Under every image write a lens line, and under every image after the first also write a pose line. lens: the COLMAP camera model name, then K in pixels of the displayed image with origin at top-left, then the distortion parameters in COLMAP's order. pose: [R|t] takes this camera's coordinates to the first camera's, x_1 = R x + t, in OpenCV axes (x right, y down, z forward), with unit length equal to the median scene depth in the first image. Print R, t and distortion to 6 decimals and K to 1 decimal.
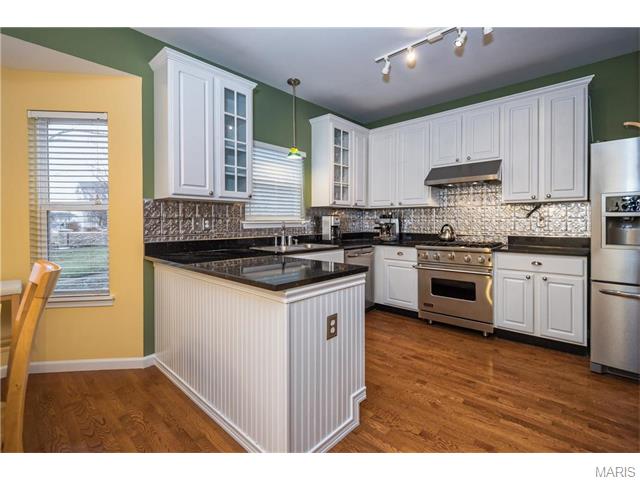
lens RADIAL K [[296.8, 0, 331.0], [0, 296.8, 226.2], [0, 0, 1]] dist [-0.005878, -0.003143]
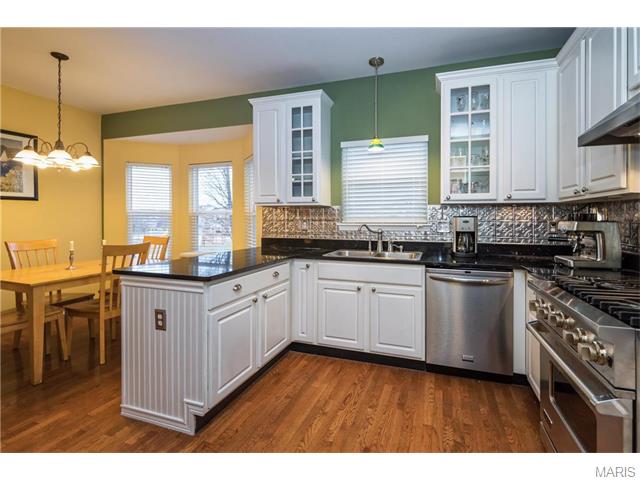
lens RADIAL K [[296.8, 0, 329.8], [0, 296.8, 222.2], [0, 0, 1]] dist [-0.005878, -0.003143]
pose [[0.395761, 0.014123, -0.918245, 0.674089], [-0.017673, 0.999814, 0.007760, -0.028784], [0.918183, 0.013157, 0.395937, 0.595533]]
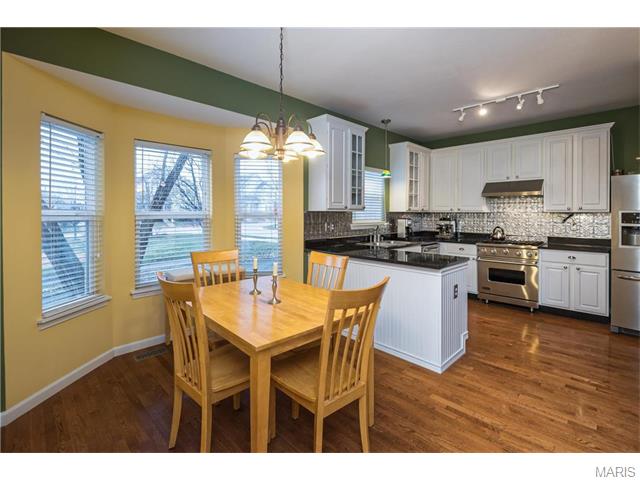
lens RADIAL K [[296.8, 0, 336.9], [0, 296.8, 216.6], [0, 0, 1]] dist [-0.005878, -0.003143]
pose [[0.999161, 0.008003, -0.040161, -0.324963], [-0.008384, 0.999921, -0.009338, -0.040714], [0.040083, 0.009667, 0.999150, -0.398031]]
